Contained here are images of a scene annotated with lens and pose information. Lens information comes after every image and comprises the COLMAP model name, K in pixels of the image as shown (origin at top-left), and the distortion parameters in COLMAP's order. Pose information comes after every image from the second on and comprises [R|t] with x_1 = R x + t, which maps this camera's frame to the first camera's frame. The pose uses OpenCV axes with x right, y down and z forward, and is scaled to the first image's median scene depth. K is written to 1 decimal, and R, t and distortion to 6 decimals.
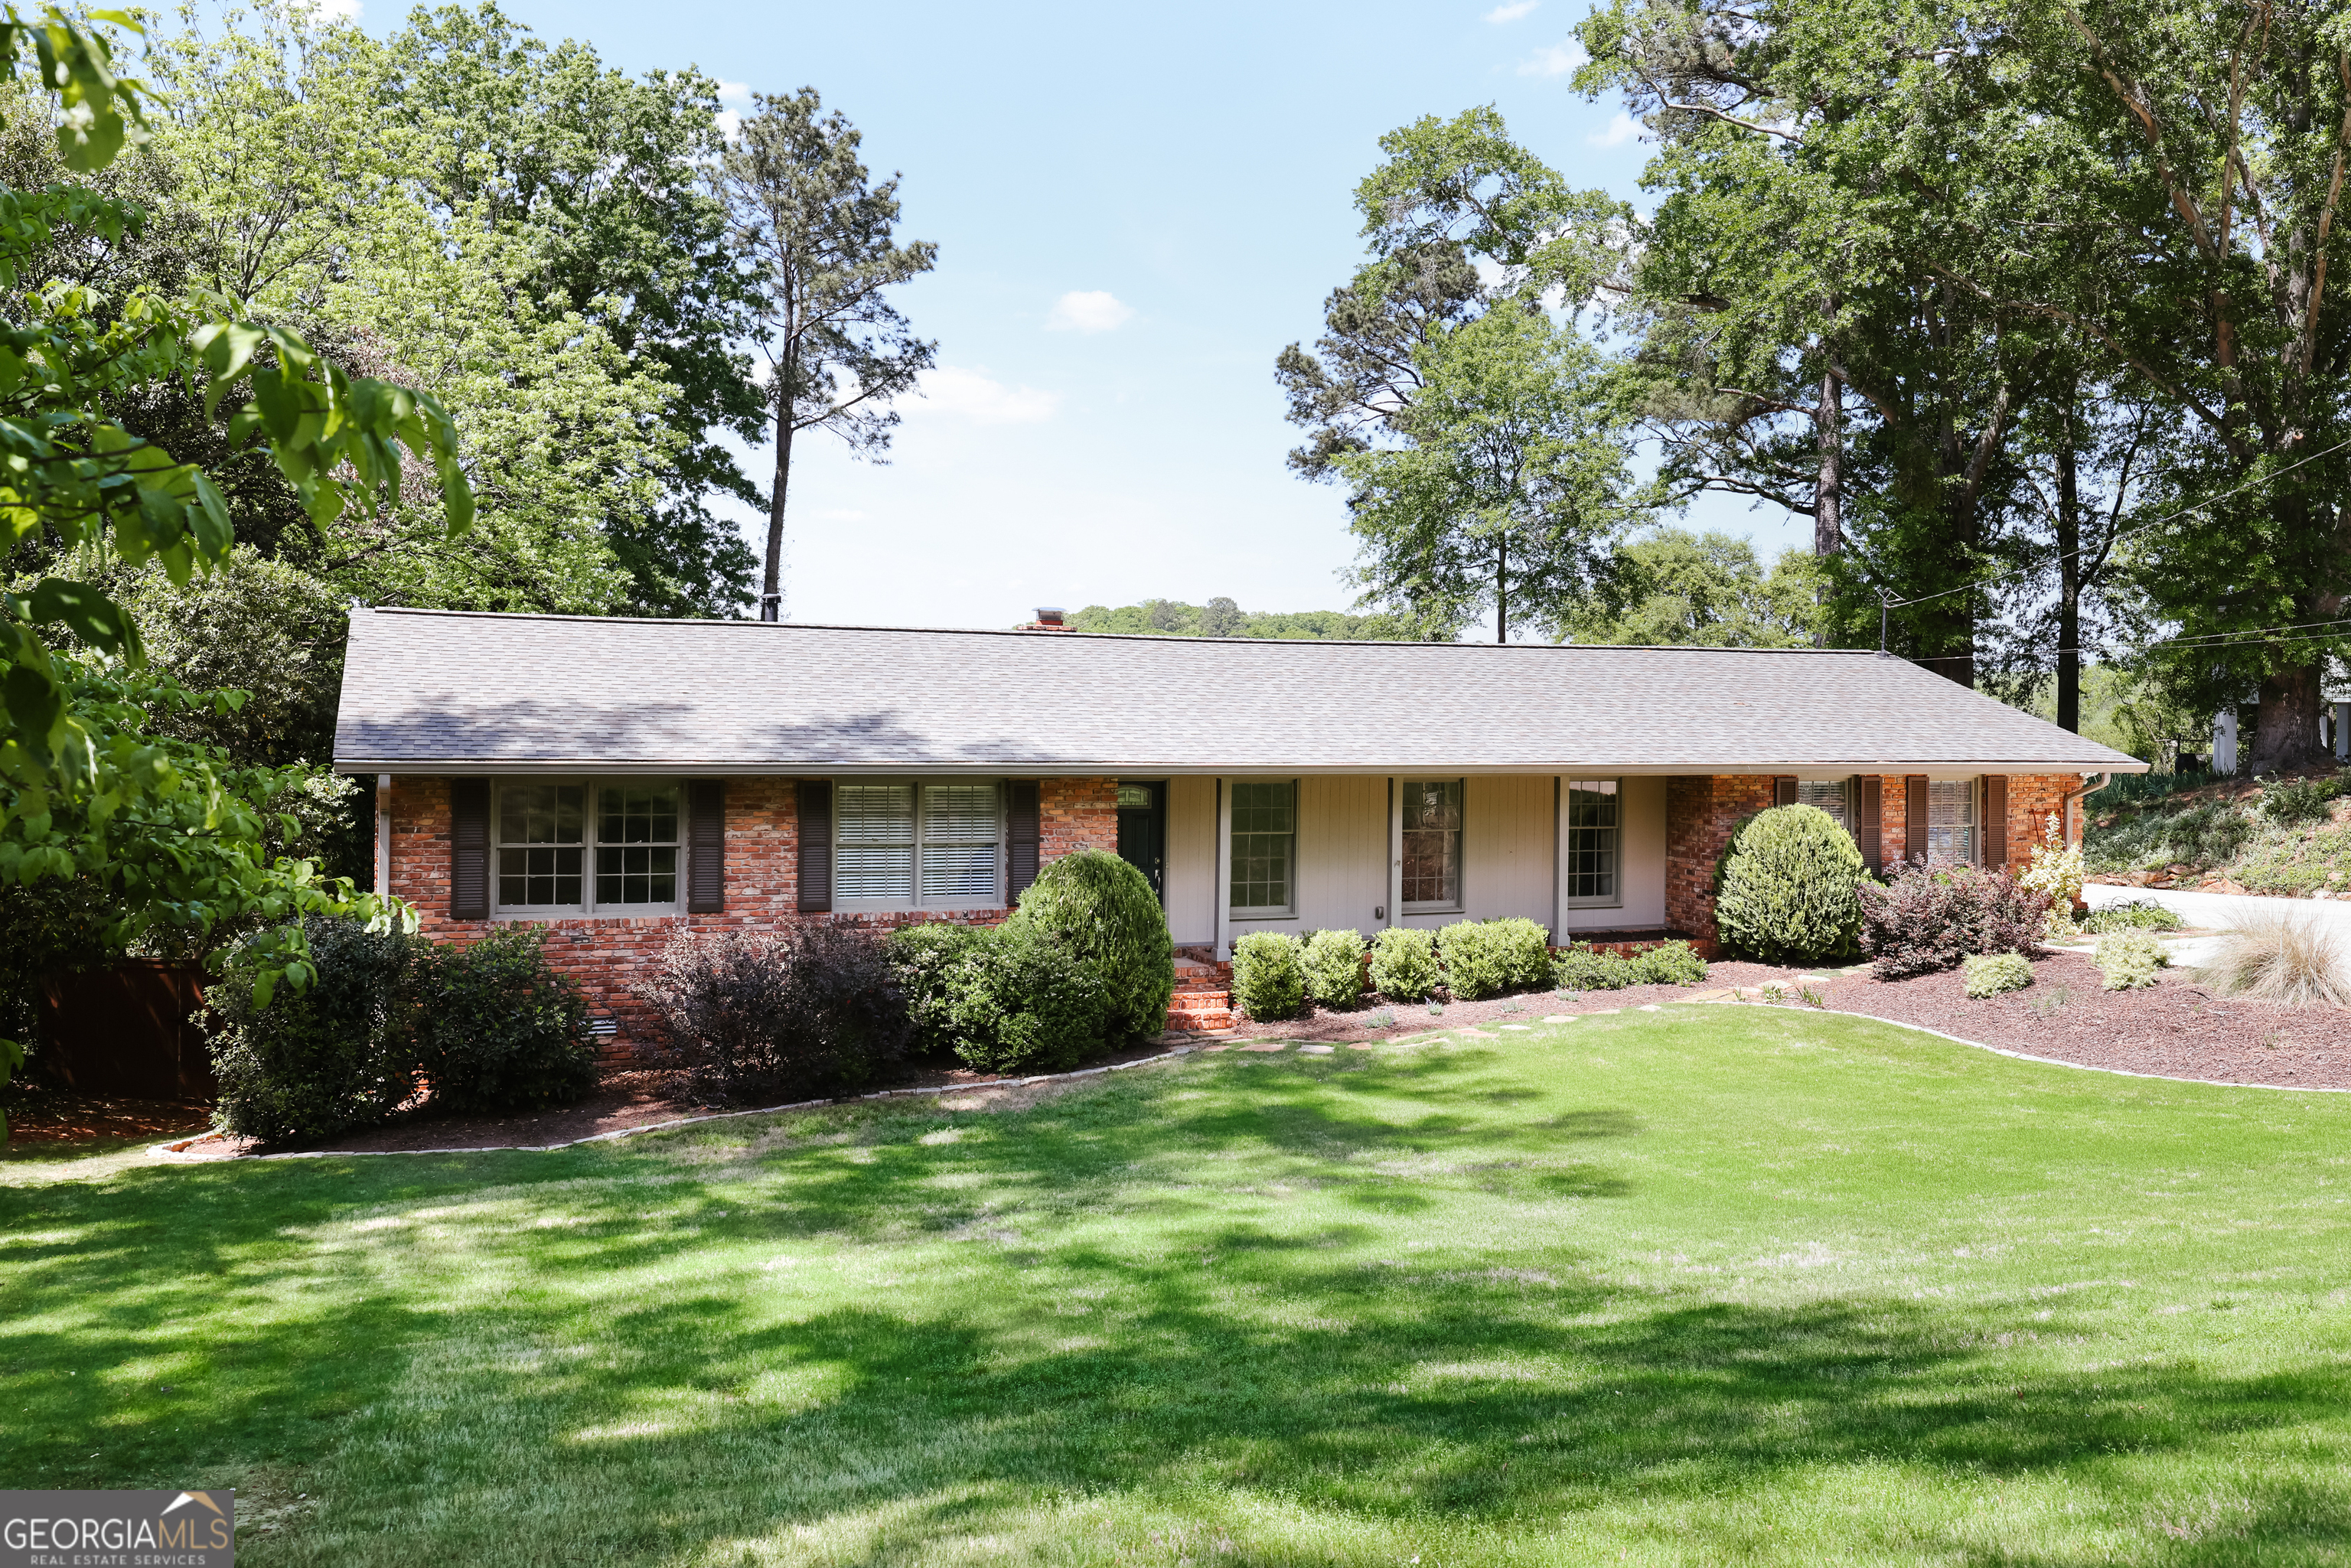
lens RADIAL K [[2040.1, 0, 1172.0], [0, 2040.1, 781.6], [0, 0, 1]] dist [0.003315, -0.000062]
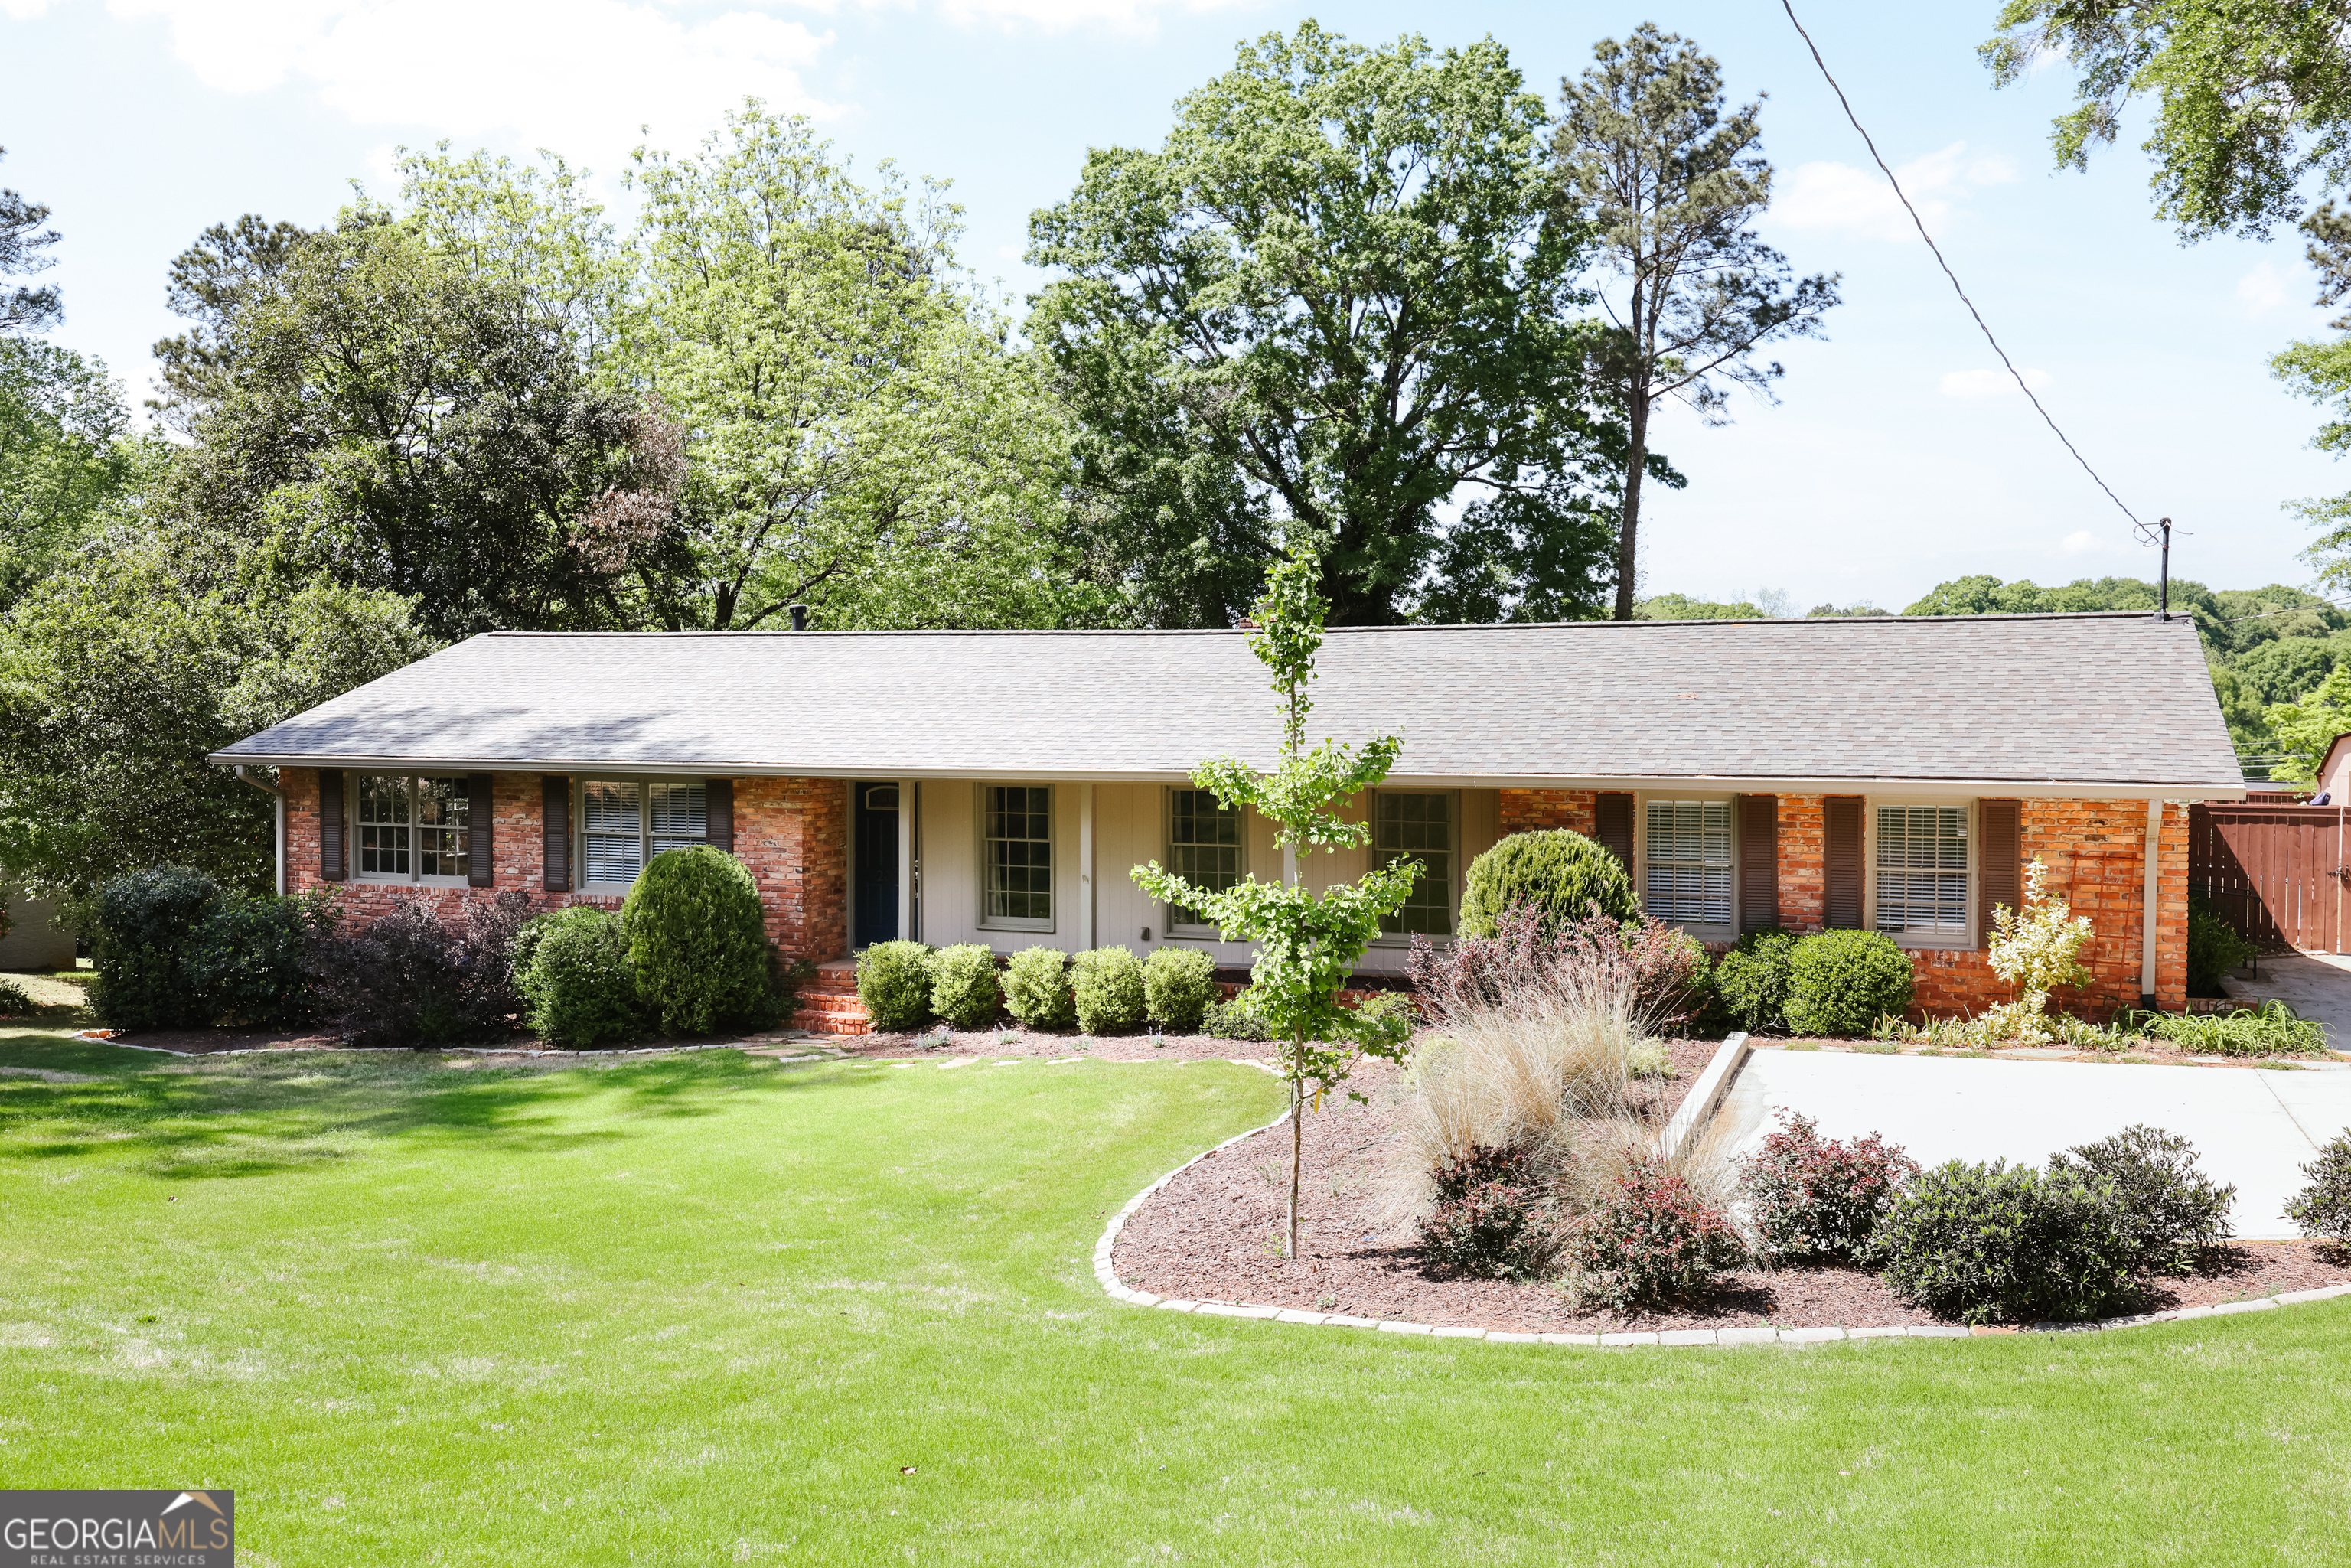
lens RADIAL K [[2139.1, 0, 1182.7], [0, 2139.1, 784.8], [0, 0, 1]] dist [0.003122, 0.000000]
pose [[0.711503, 0.022328, -0.702328, 0.846272], [-0.012443, 0.999739, 0.019178, -0.021414], [0.702573, -0.004907, 0.711595, 0.365295]]
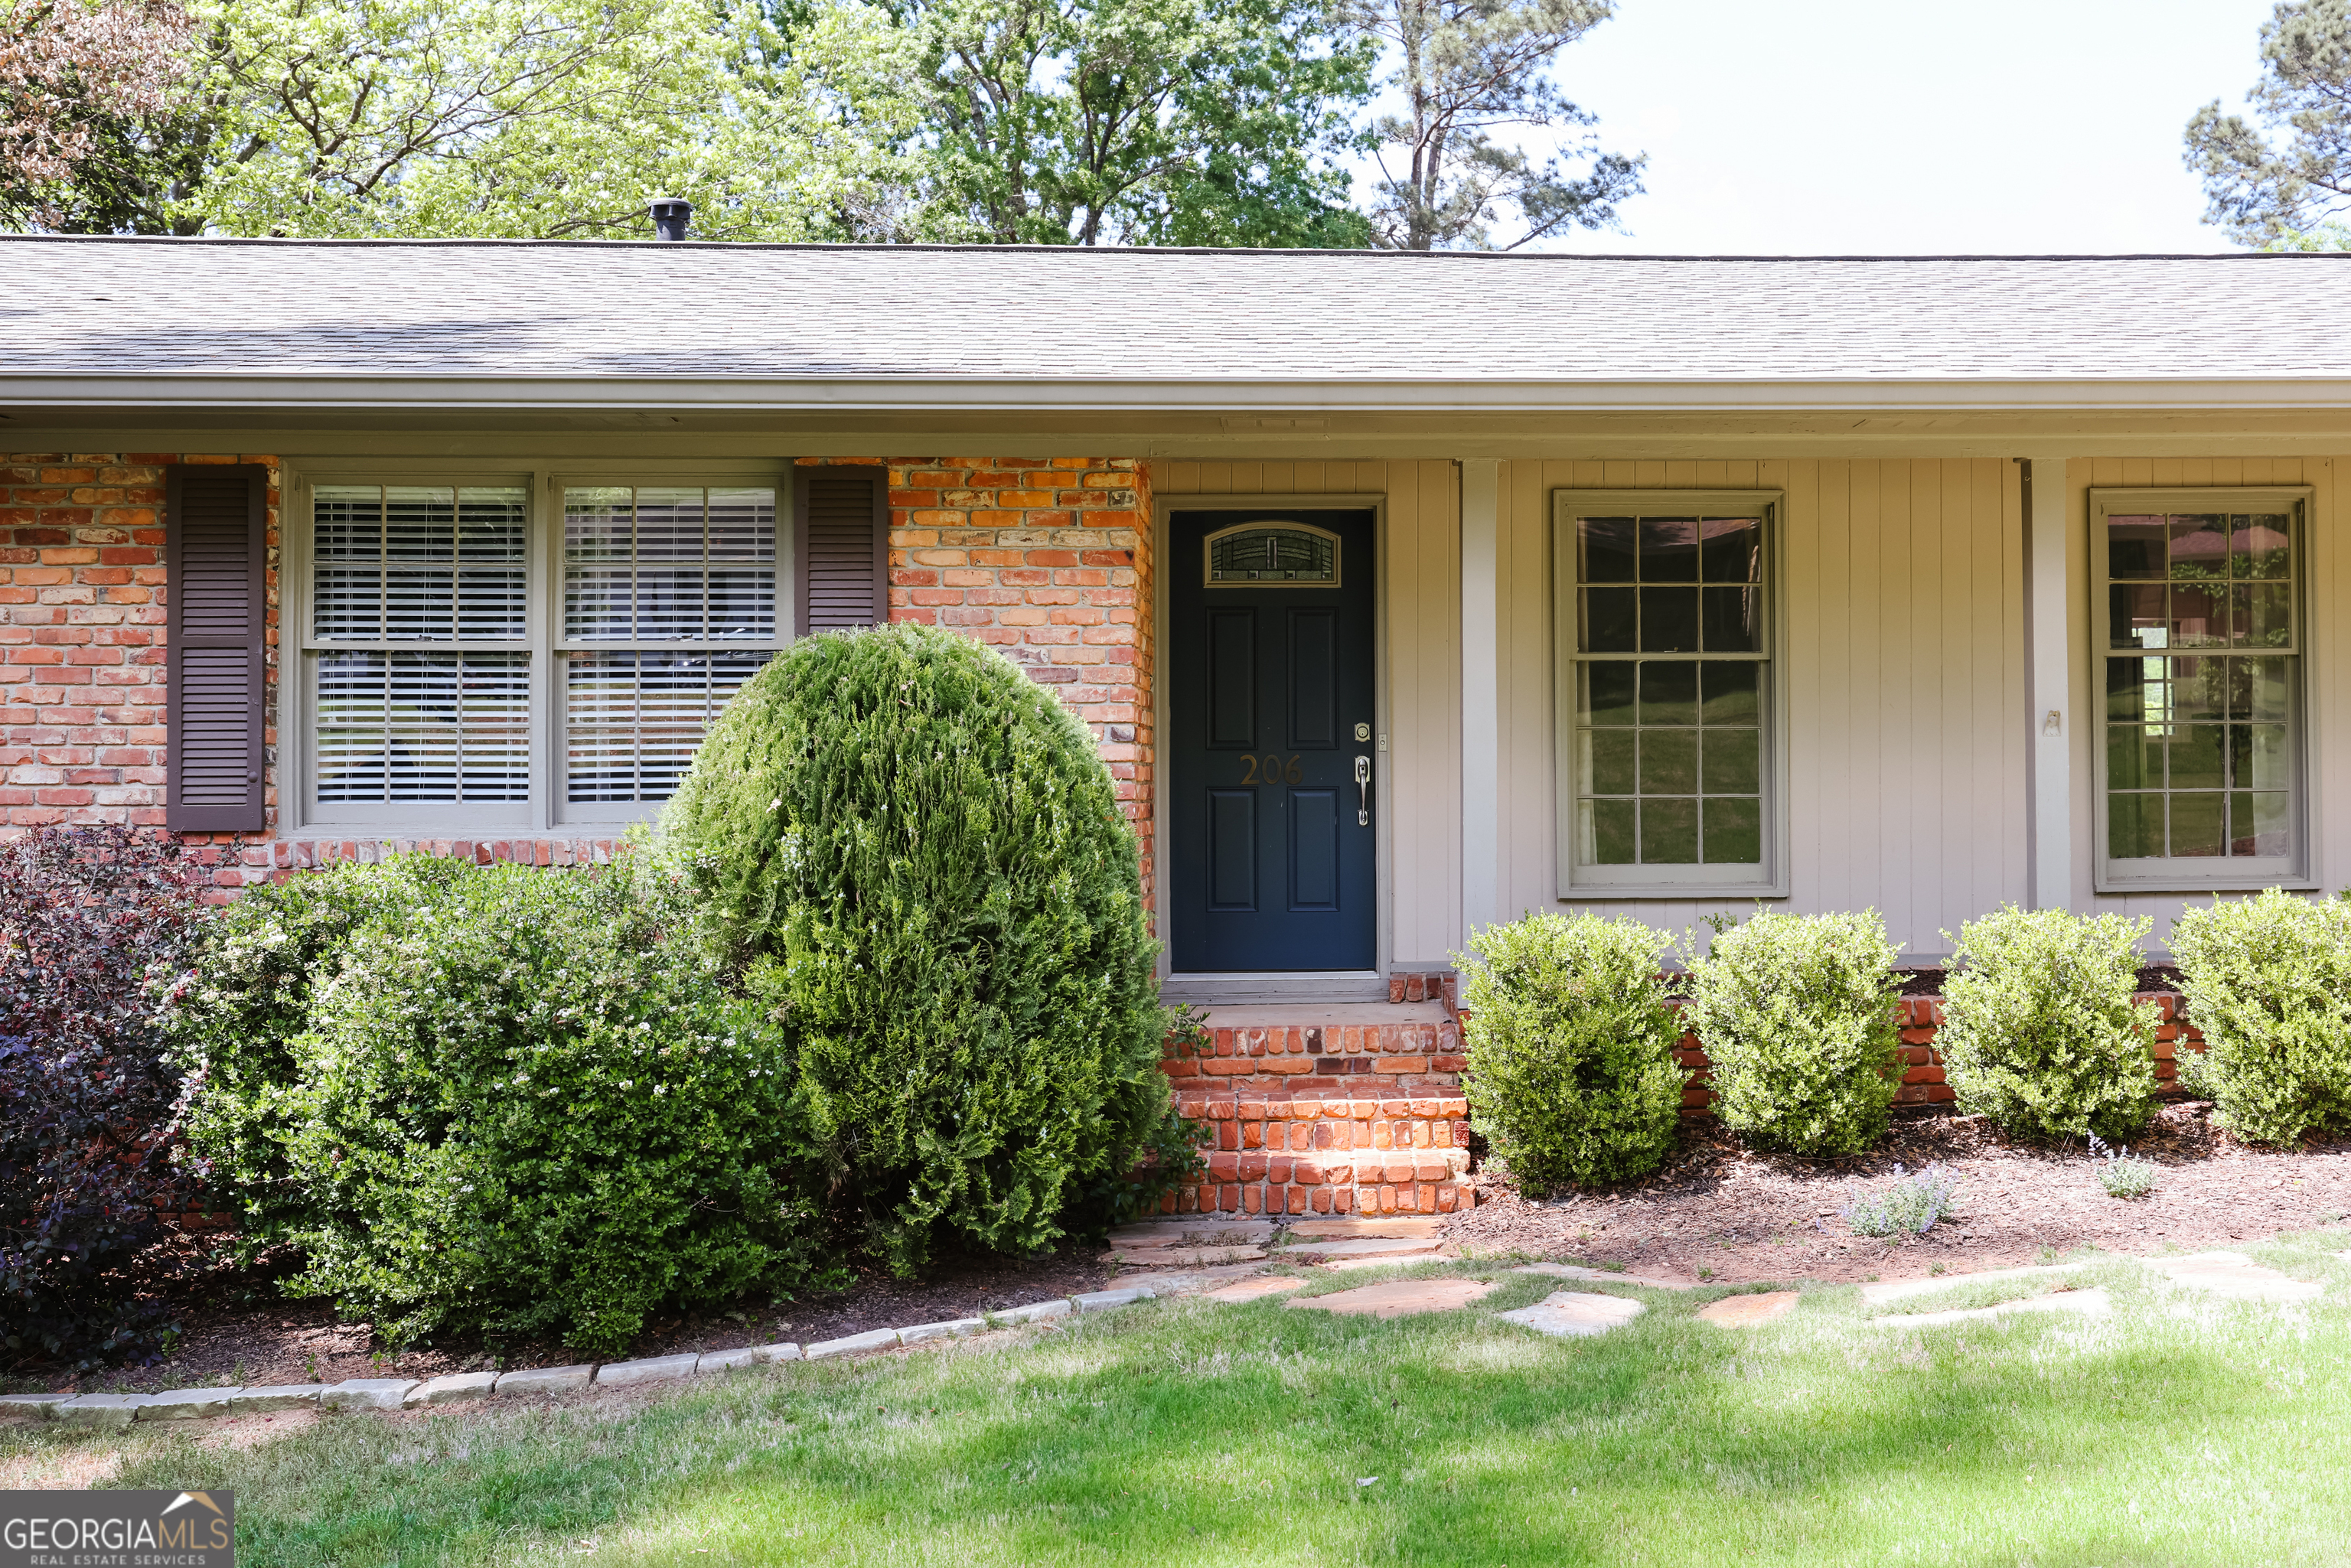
lens RADIAL K [[2396.8, 0, 1292.8], [0, 2396.8, 743.2], [0, 0, 1]] dist [0.007975, 0.000000]
pose [[0.938780, -0.023218, -0.343735, 0.133177], [0.006574, 0.998752, -0.049508, 0.064553], [0.344455, 0.044217, 0.937761, 0.623260]]
